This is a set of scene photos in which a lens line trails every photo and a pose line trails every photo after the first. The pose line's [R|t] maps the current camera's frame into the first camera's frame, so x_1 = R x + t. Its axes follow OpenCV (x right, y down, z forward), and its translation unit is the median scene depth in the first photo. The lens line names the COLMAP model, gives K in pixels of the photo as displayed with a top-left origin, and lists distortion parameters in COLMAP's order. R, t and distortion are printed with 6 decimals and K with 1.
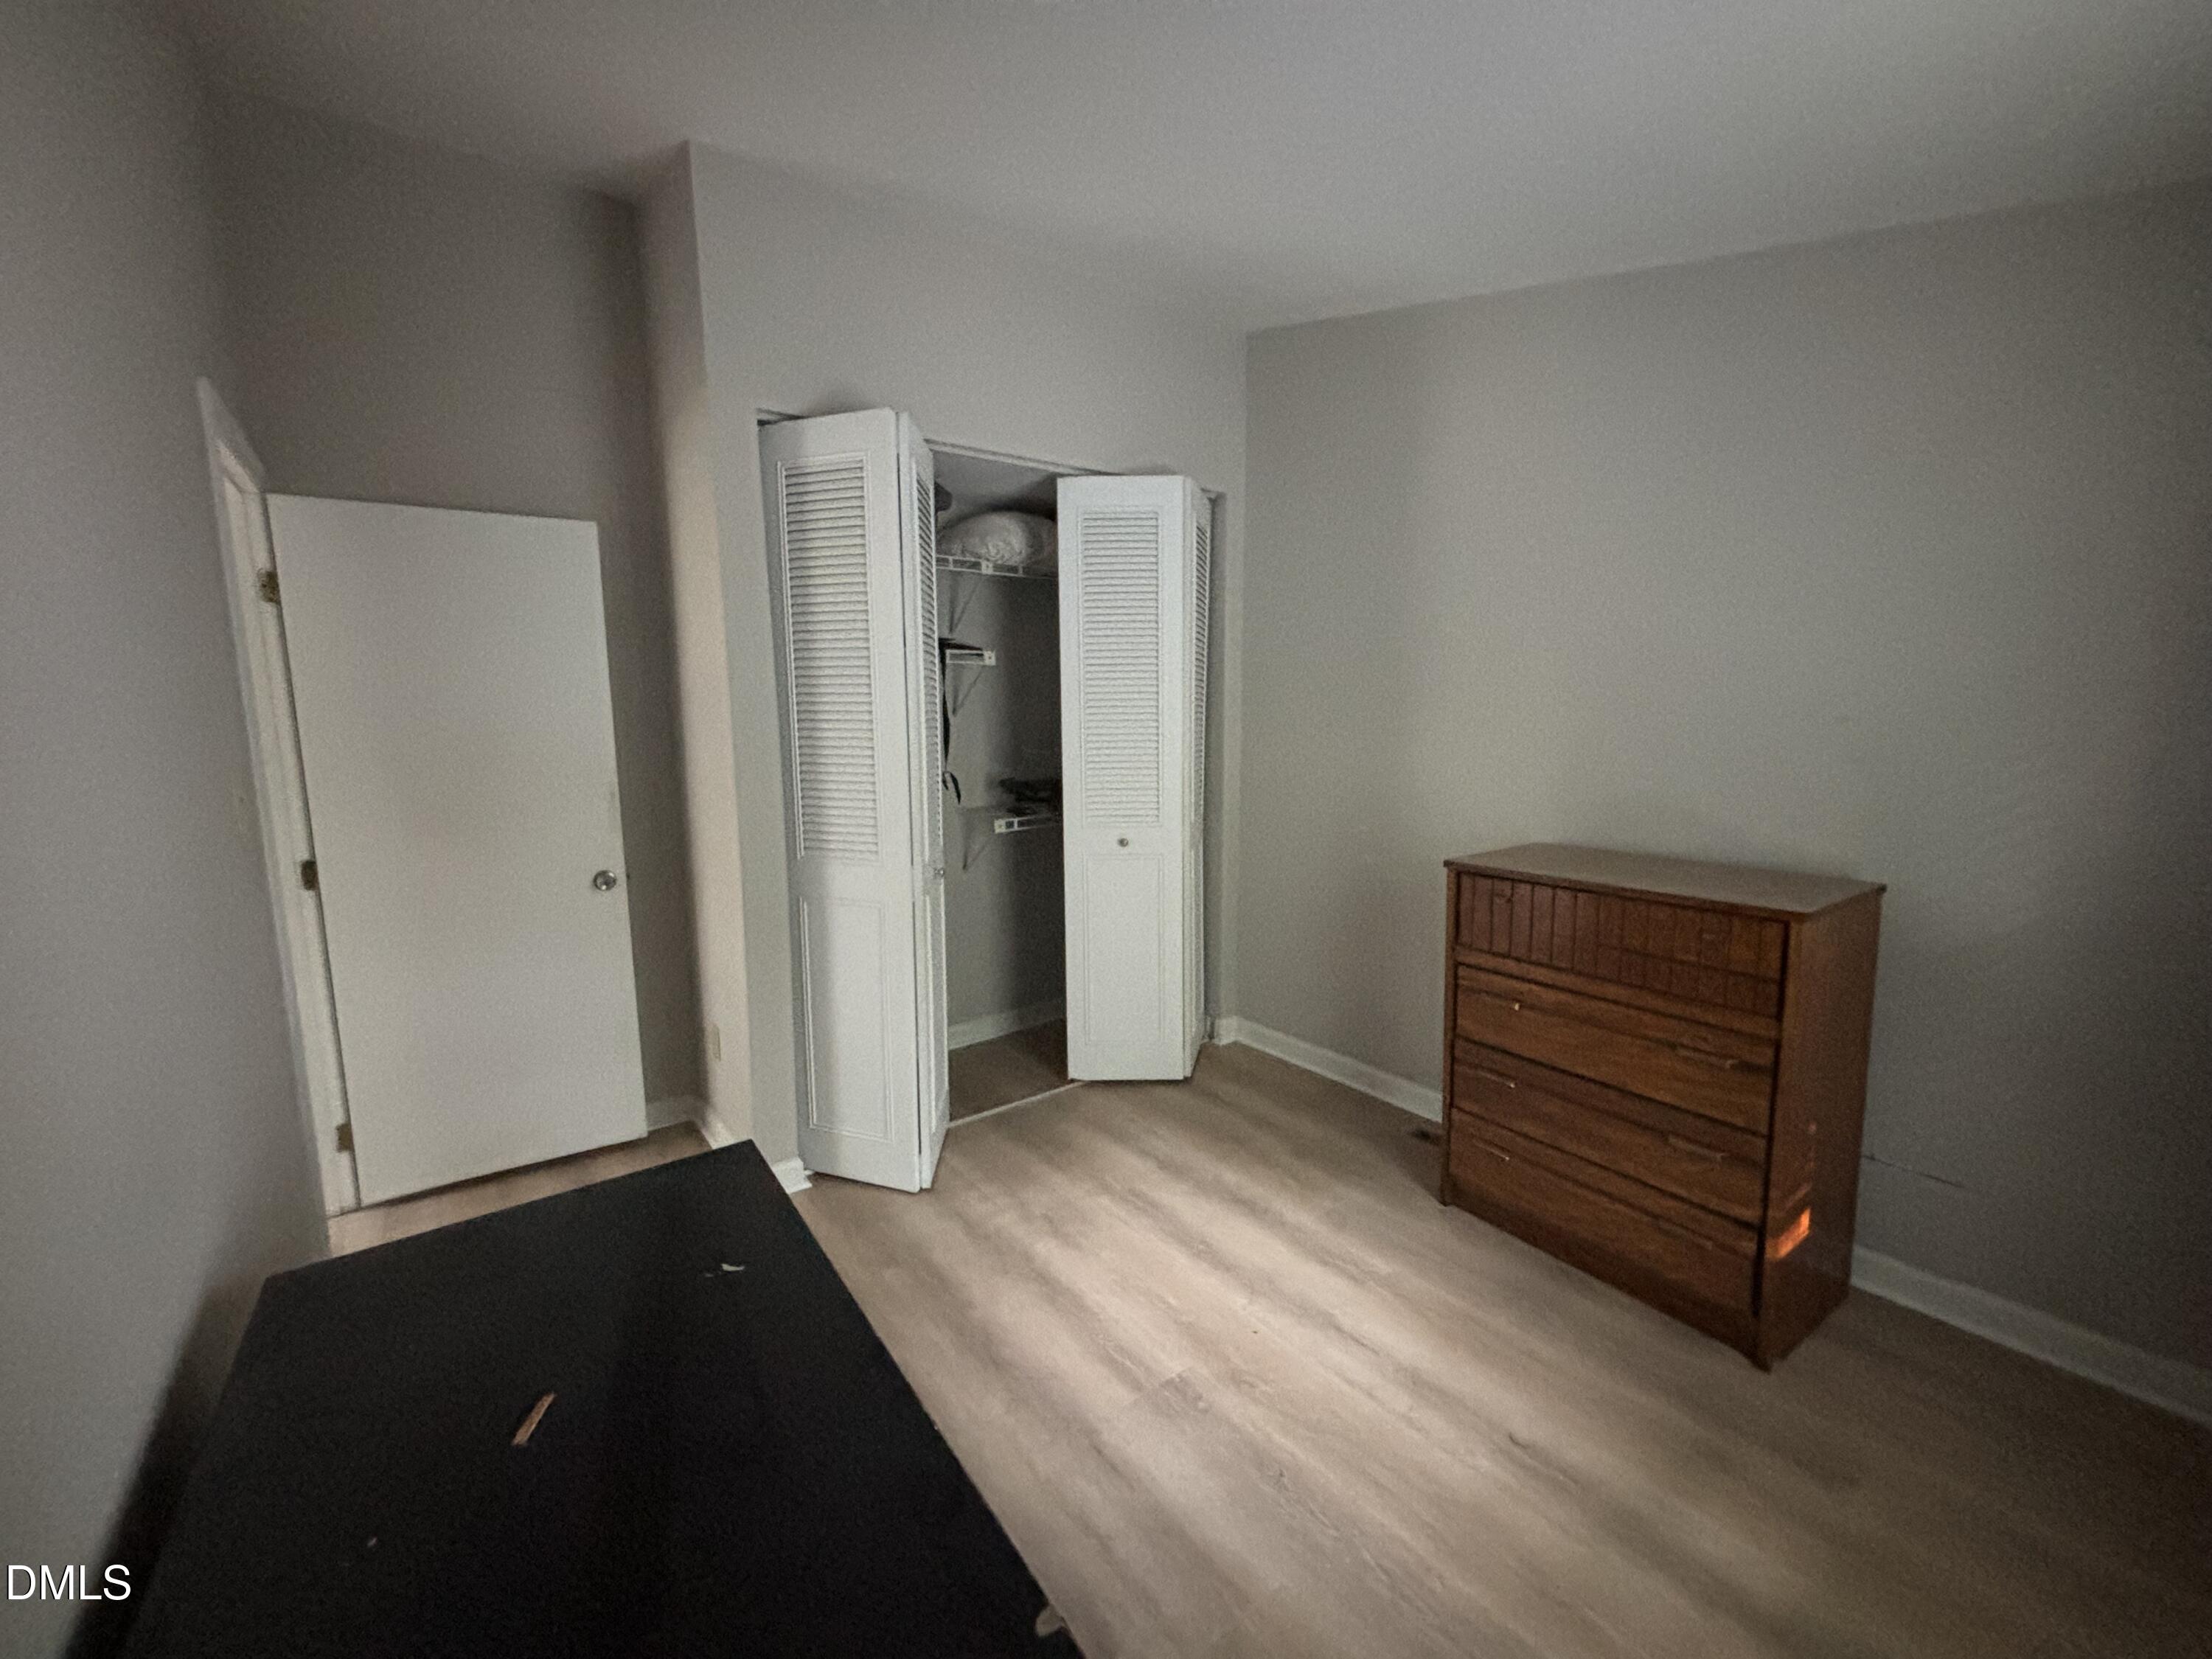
lens RADIAL K [[891.7, 0, 1106.0], [0, 891.7, 829.5], [0, 0, 1]] dist [-0.000167, 0.000059]
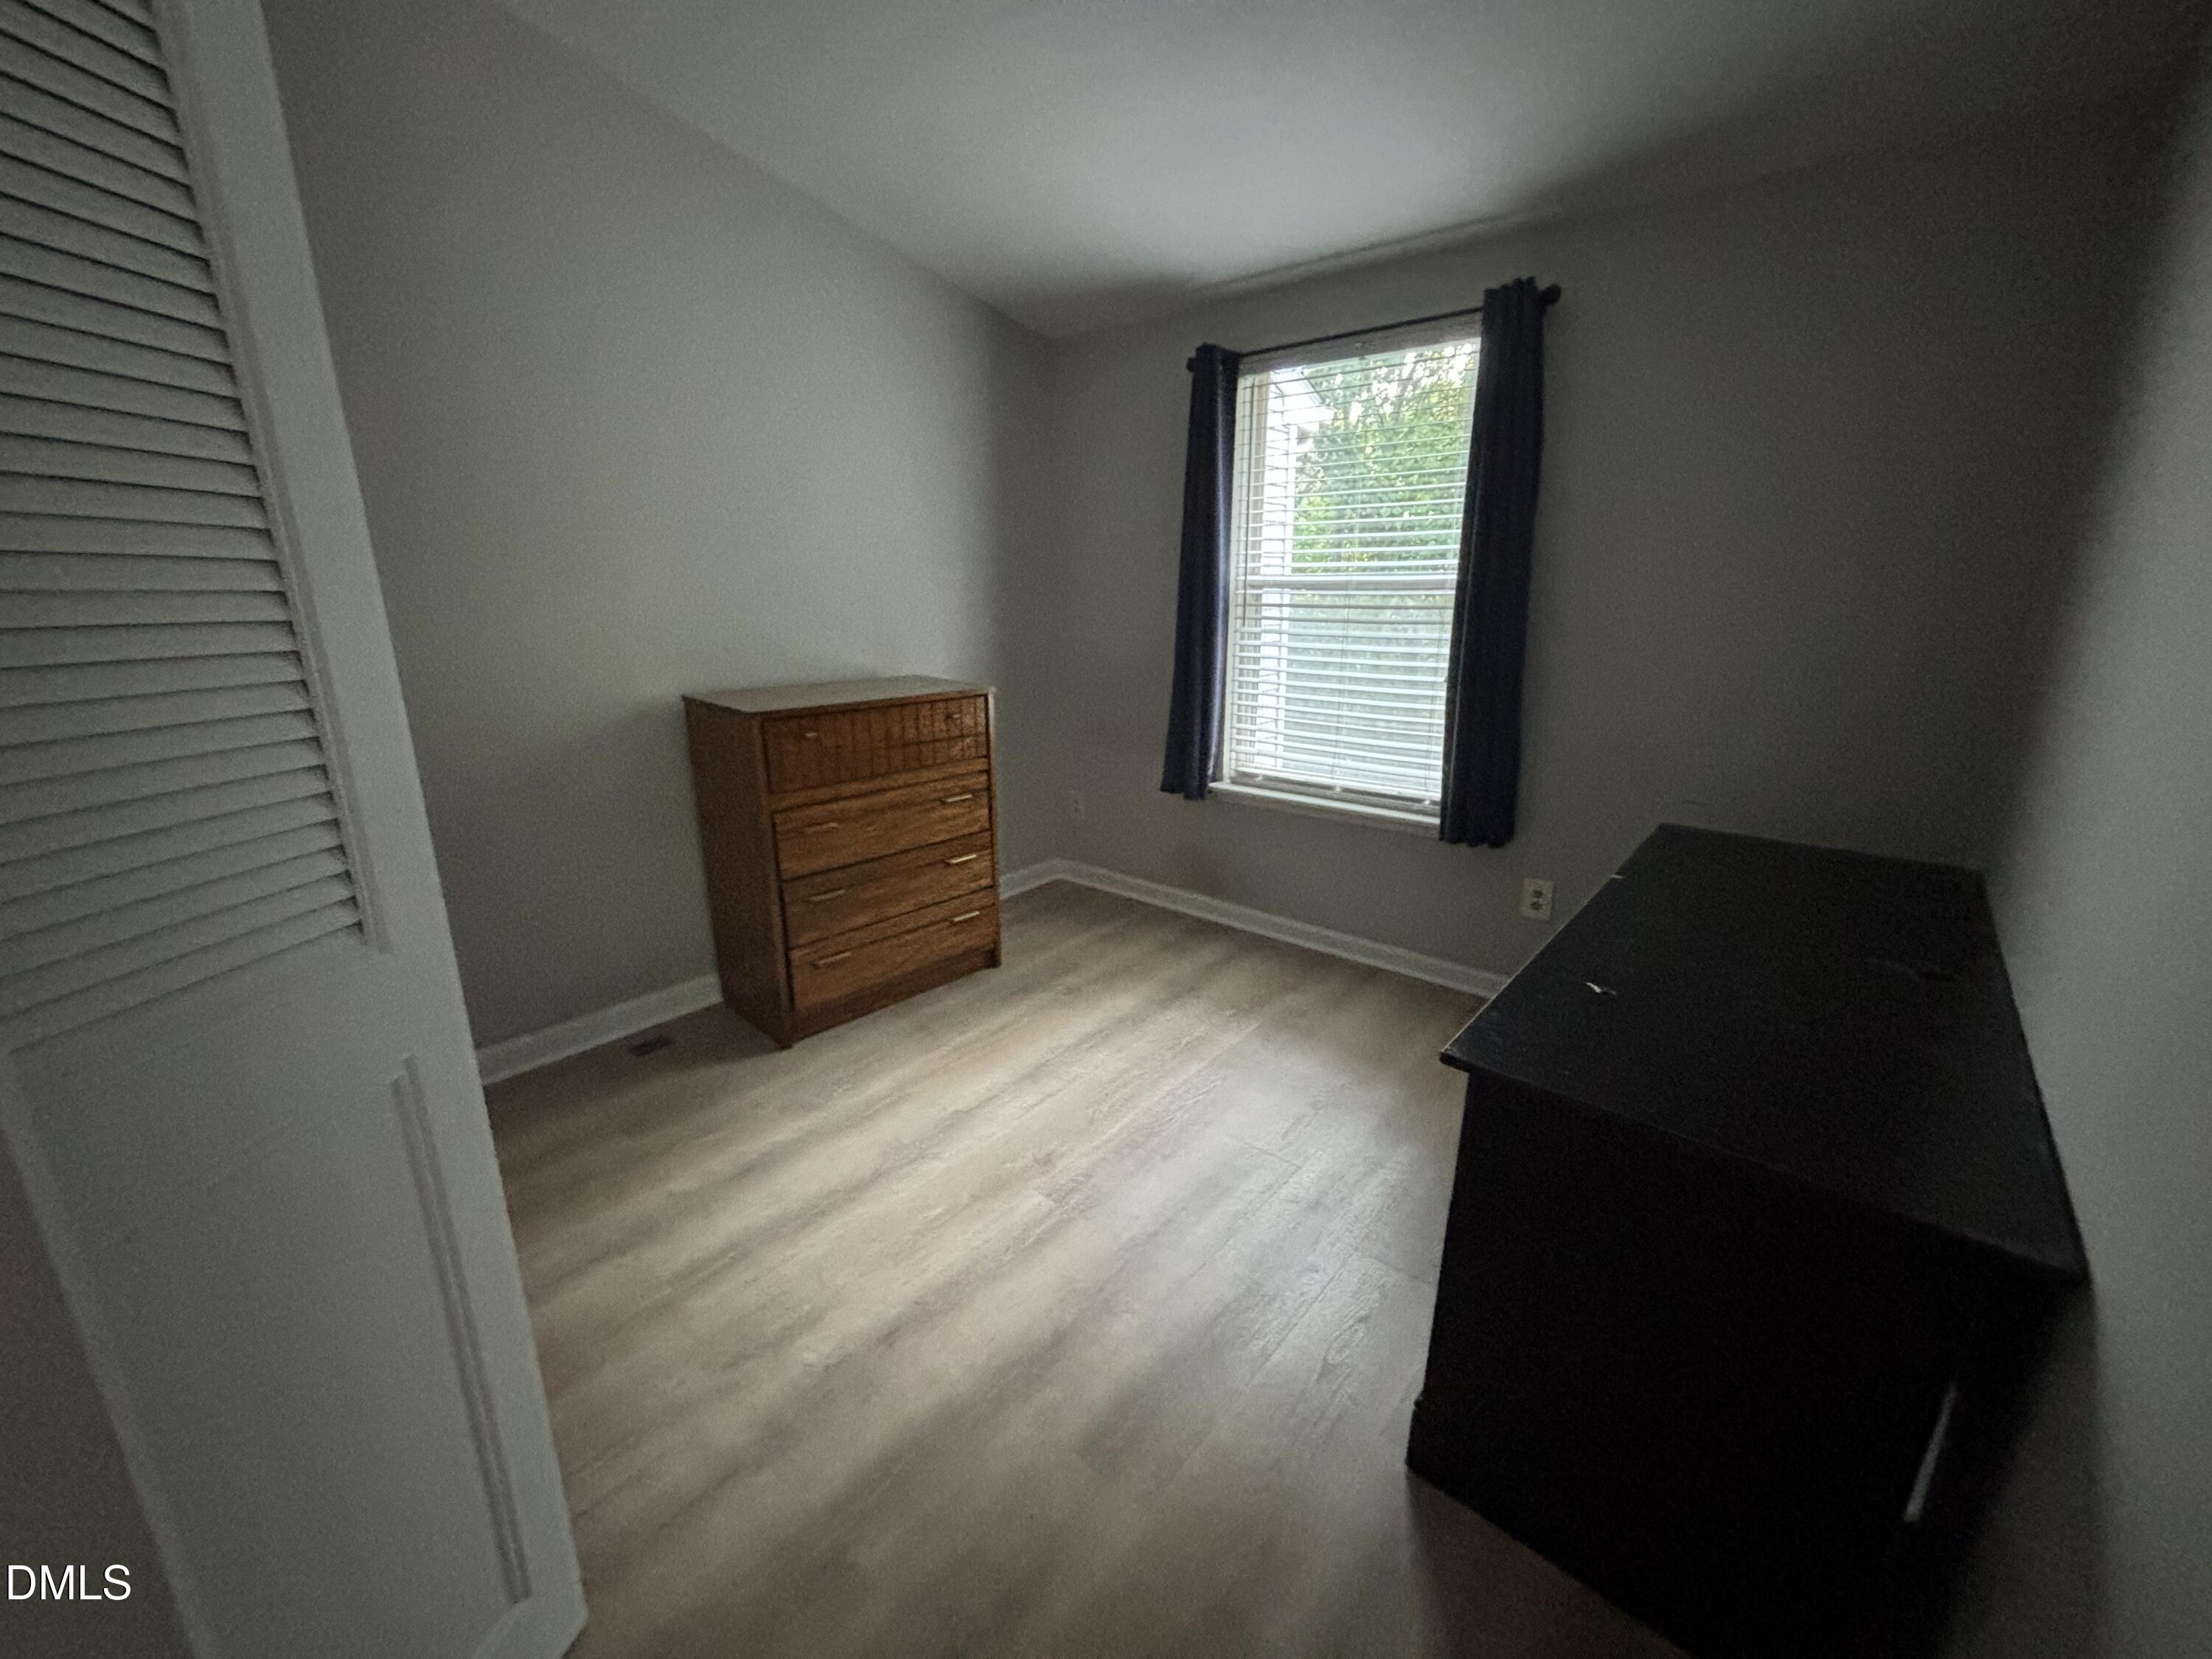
lens RADIAL K [[891.7, 0, 1106.0], [0, 891.7, 829.5], [0, 0, 1]] dist [-0.000167, 0.000059]
pose [[-0.216135, -0.241806, 0.945947, -0.663692], [0.137225, 0.951707, 0.274633, -0.057972], [-0.966672, 0.189166, -0.172515, 0.840975]]
